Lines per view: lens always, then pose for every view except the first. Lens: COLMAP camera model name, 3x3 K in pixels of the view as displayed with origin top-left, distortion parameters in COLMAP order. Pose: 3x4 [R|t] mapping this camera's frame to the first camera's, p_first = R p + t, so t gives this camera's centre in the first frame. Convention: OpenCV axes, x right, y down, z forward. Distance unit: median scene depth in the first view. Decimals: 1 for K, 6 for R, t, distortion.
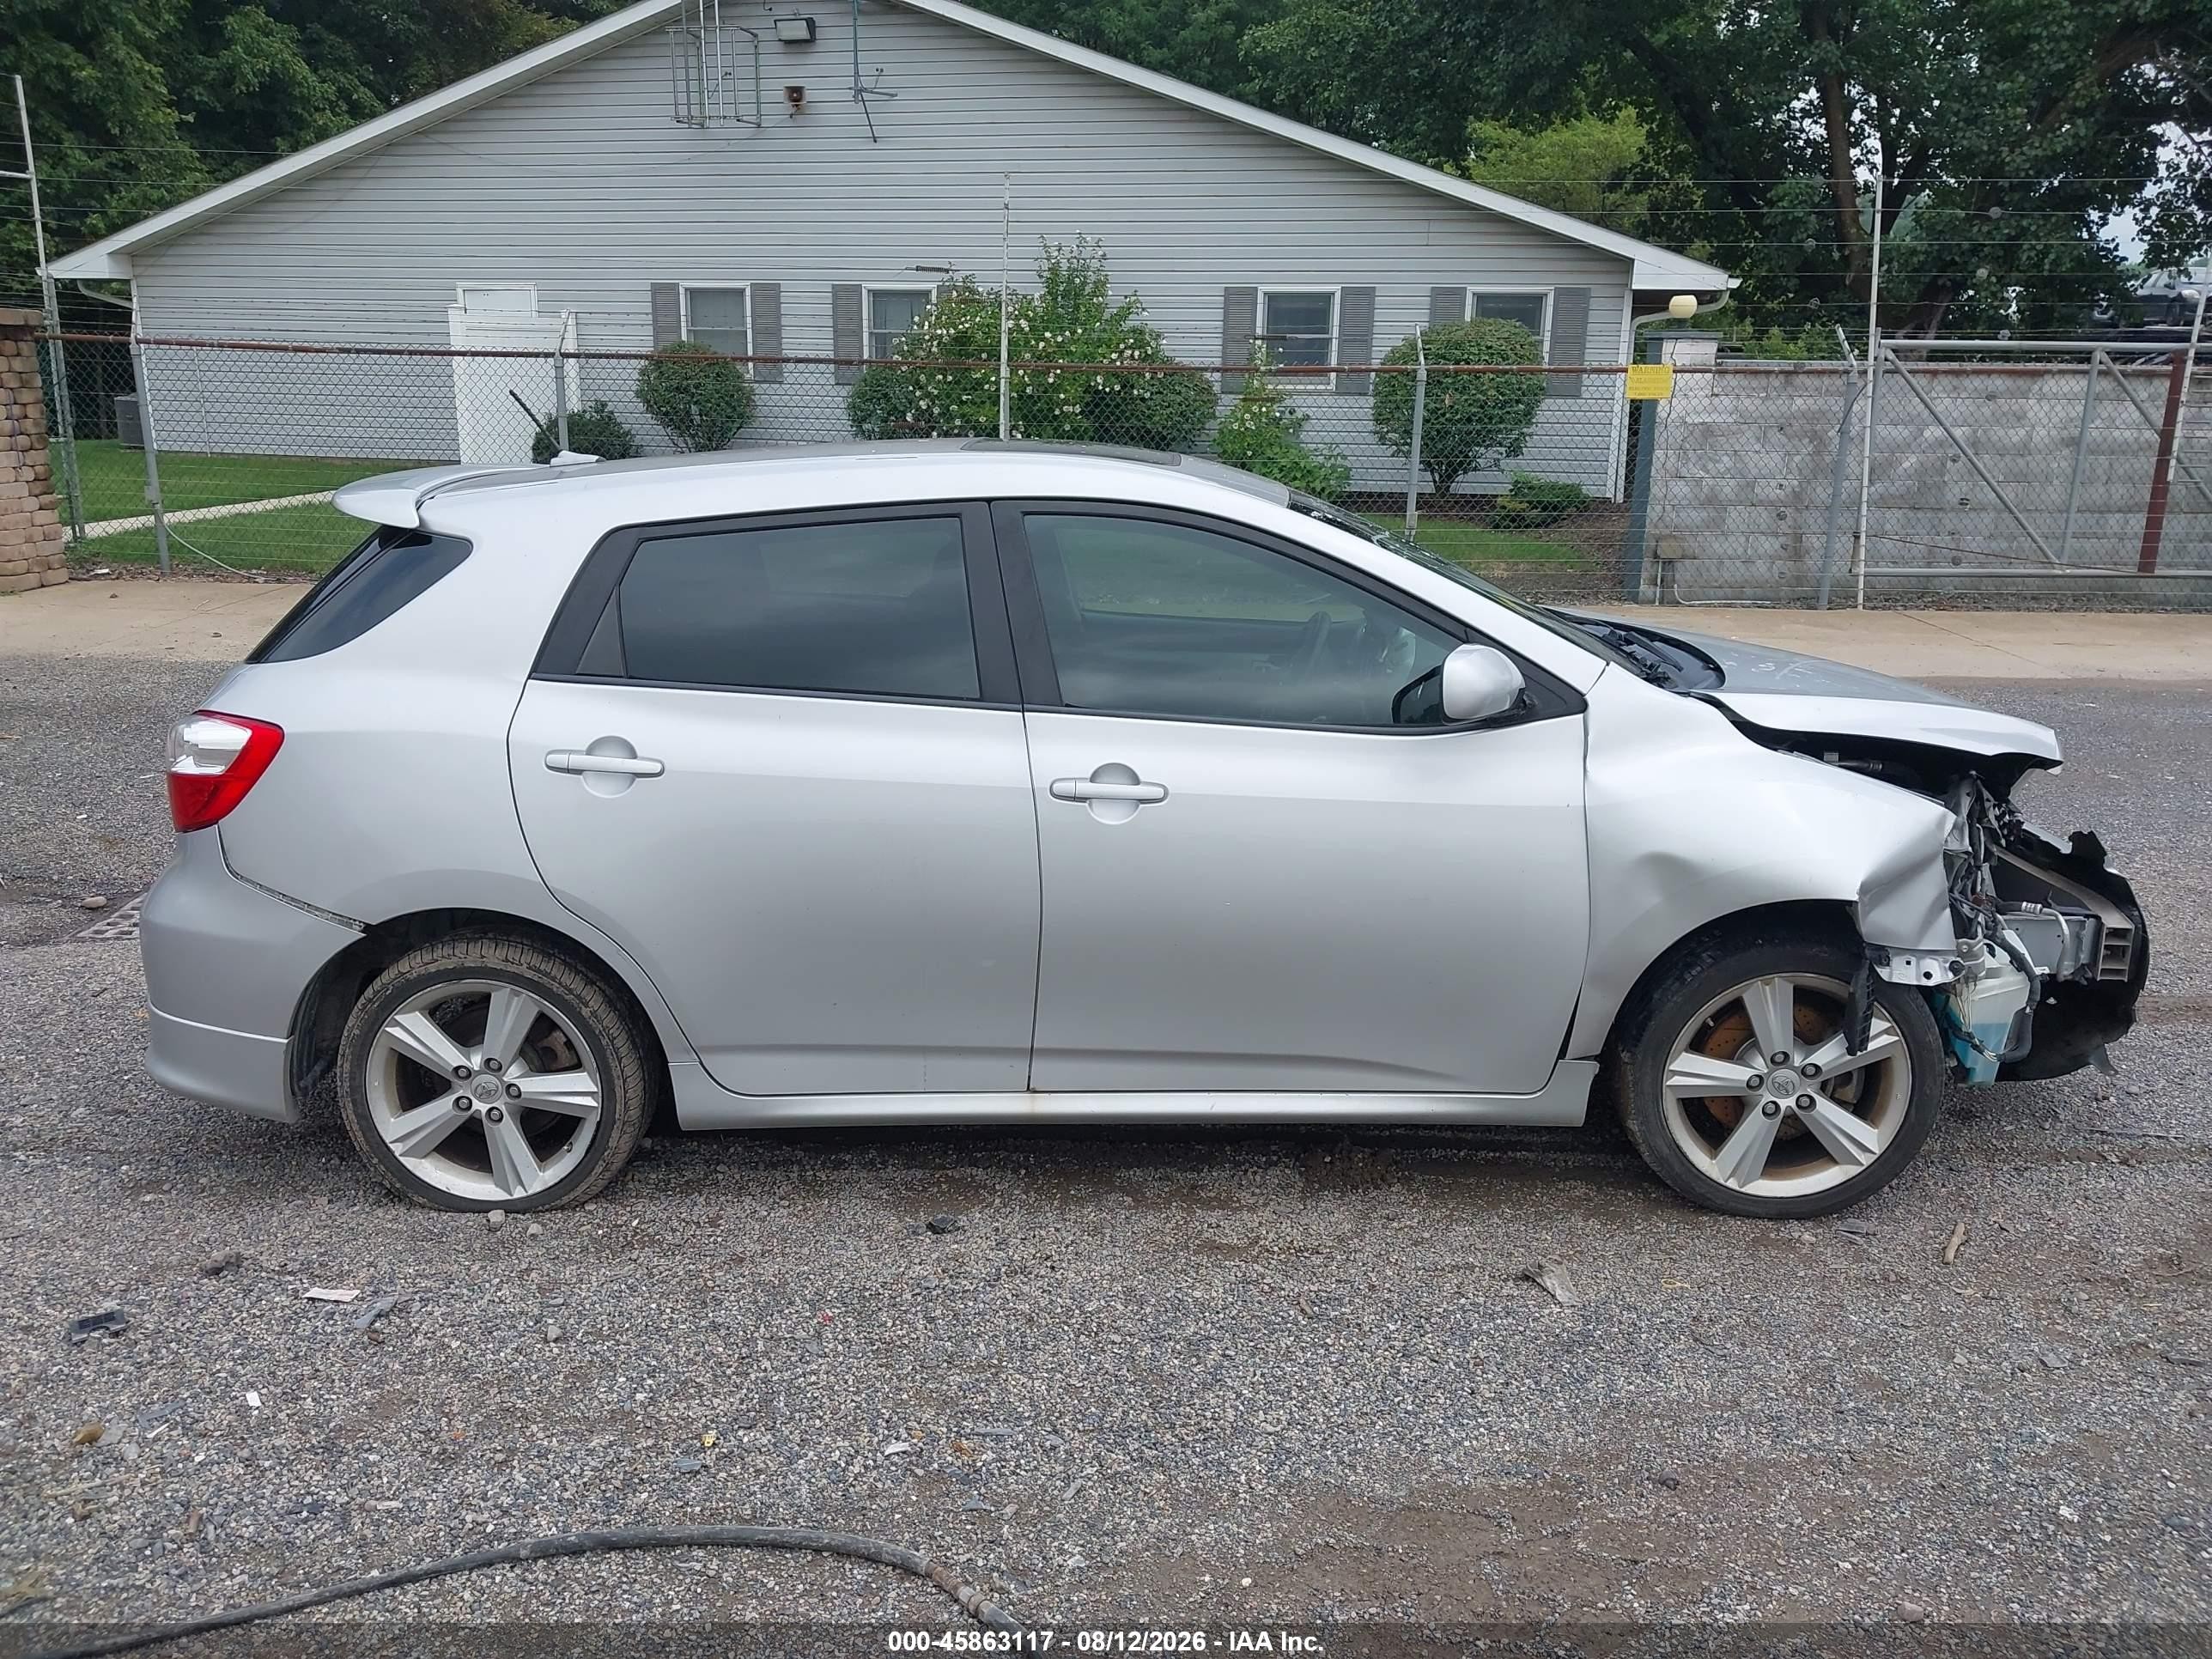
lens RADIAL K [[1804.0, 0, 1098.2], [0, 1804.0, 842.6], [0, 0, 1]] dist [0.021386, 0.000234]
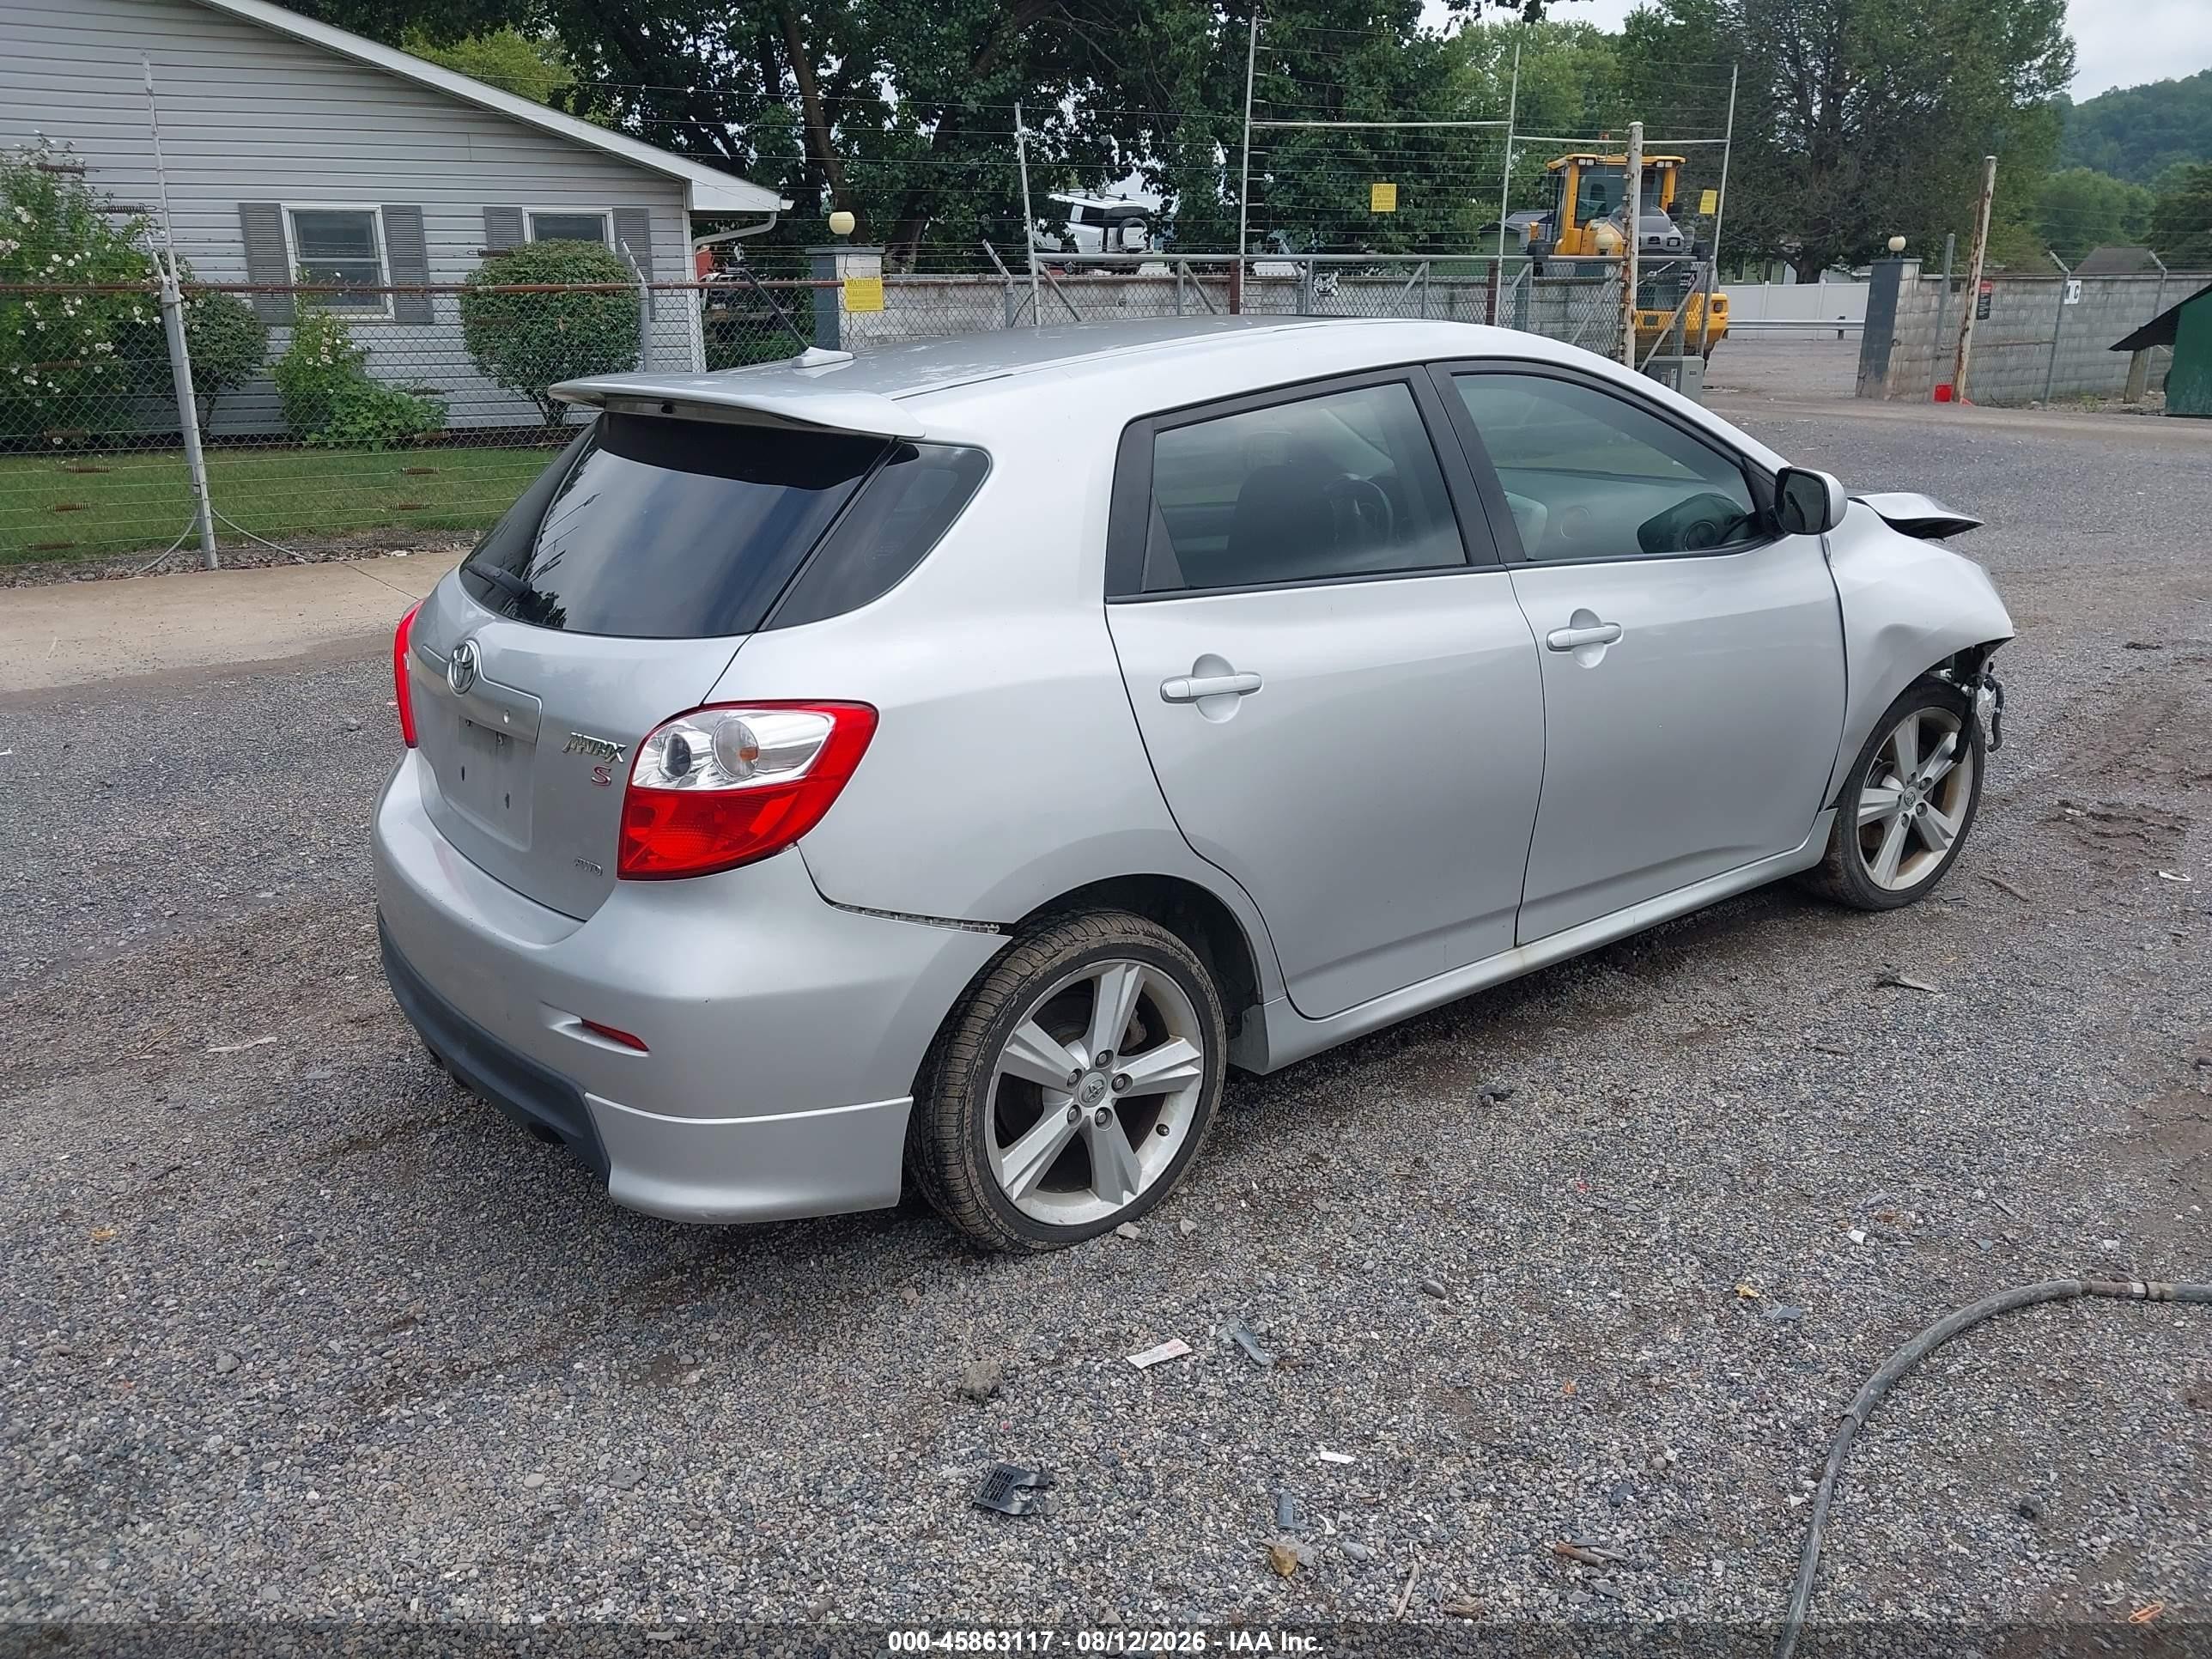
lens RADIAL K [[1804.0, 0, 1092.3], [0, 1804.0, 830.5], [0, 0, 1]] dist [0.021386, 0.000234]
pose [[0.784709, -0.196589, 0.587865, -0.723849], [0.181647, 0.979671, 0.085143, -0.050234], [-0.592652, 0.039971, 0.804466, 0.276514]]
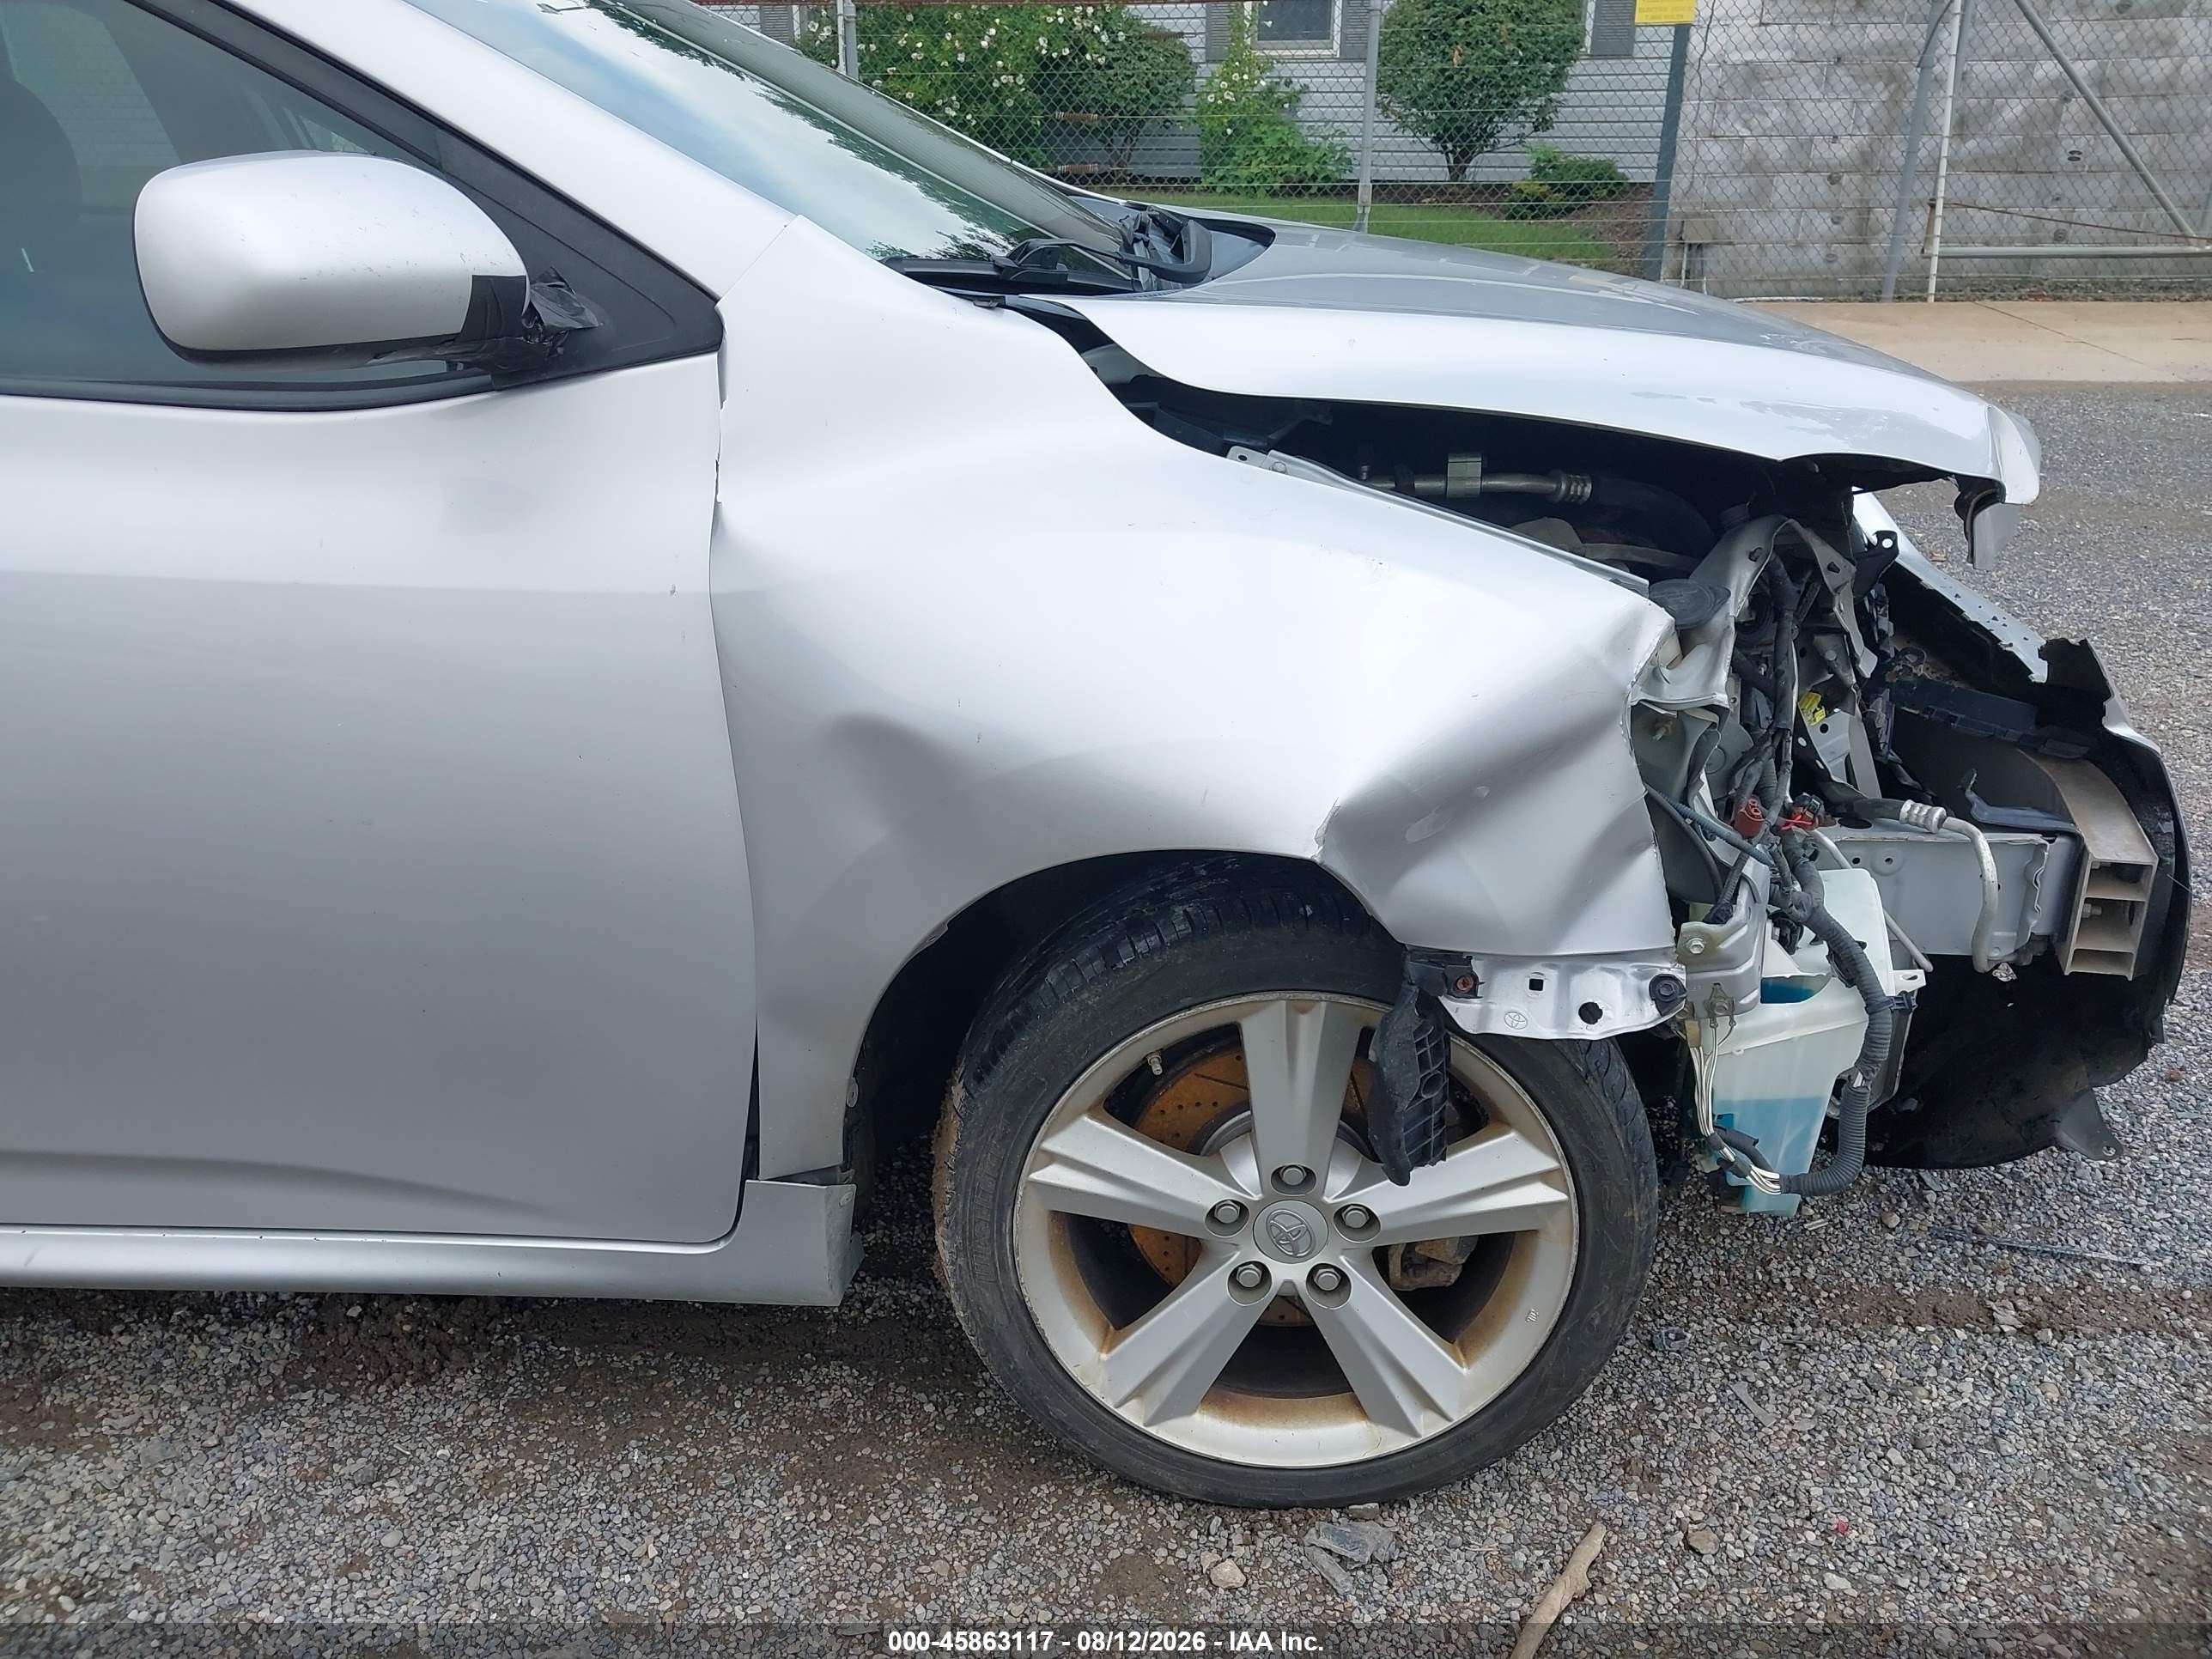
lens RADIAL K [[1743.8, 0, 1094.7], [0, 1743.8, 809.7], [0, 0, 1]] dist [0.035344, -0.024980]
pose [[0.997339, 0.012902, -0.071753, 0.320847], [-0.003604, 0.991738, 0.128232, -0.018659], [0.072815, -0.127633, 0.989145, 0.522952]]
